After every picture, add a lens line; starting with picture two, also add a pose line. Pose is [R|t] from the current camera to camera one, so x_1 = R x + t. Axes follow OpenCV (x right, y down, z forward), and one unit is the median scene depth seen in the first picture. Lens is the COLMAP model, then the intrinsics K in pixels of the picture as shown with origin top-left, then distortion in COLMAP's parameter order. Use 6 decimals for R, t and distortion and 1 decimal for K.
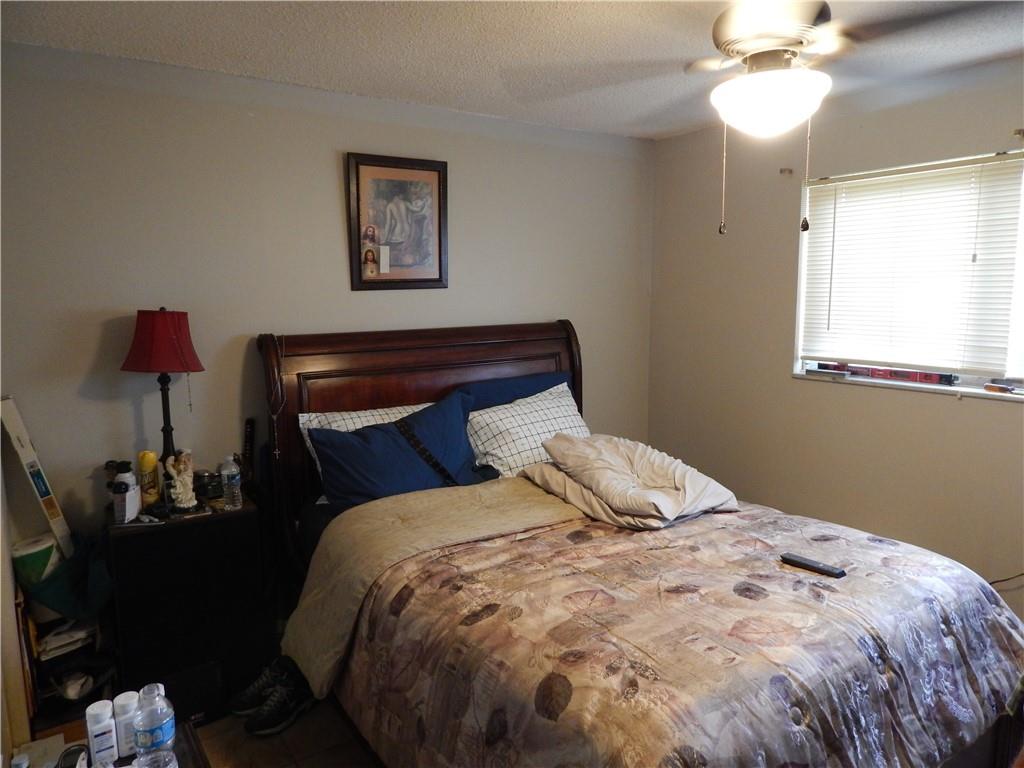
lens RADIAL K [[668.3, 0, 512.0], [0, 668.3, 384.0], [0, 0, 1]] dist [0.003476, -0.007203]
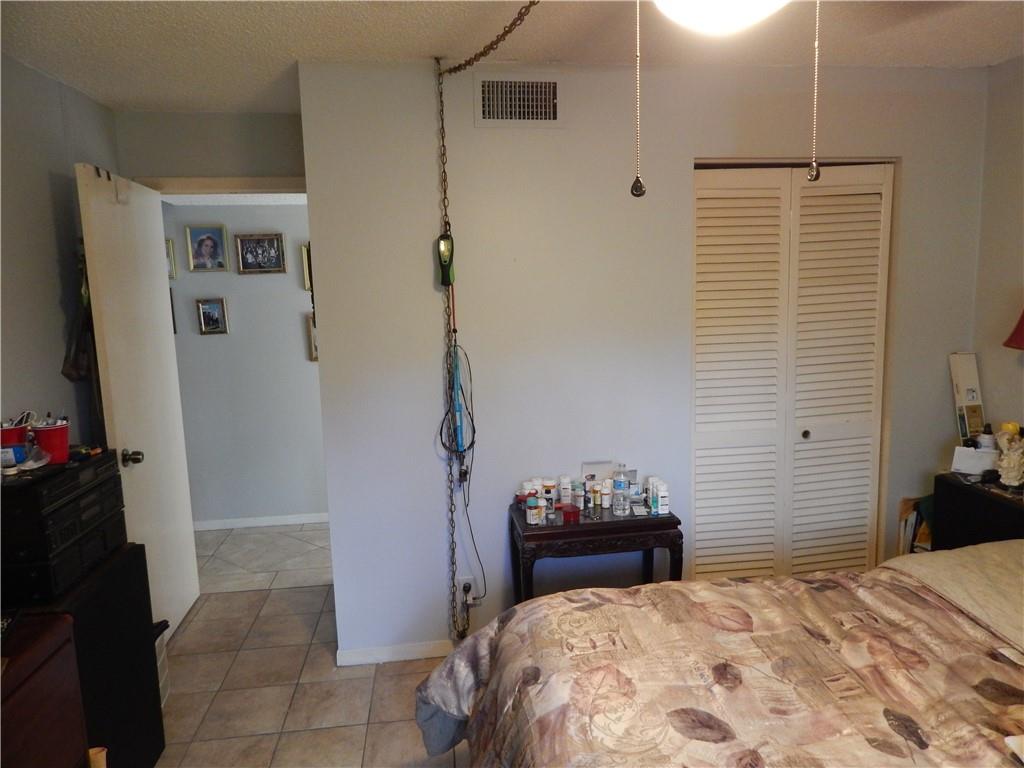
lens RADIAL K [[668.3, 0, 512.0], [0, 668.3, 384.0], [0, 0, 1]] dist [0.003476, -0.007203]
pose [[-0.470286, 0.147562, -0.870090, 0.947336], [-0.084851, 0.973794, 0.211012, -0.145239], [0.878425, 0.173064, -0.445441, 1.038492]]
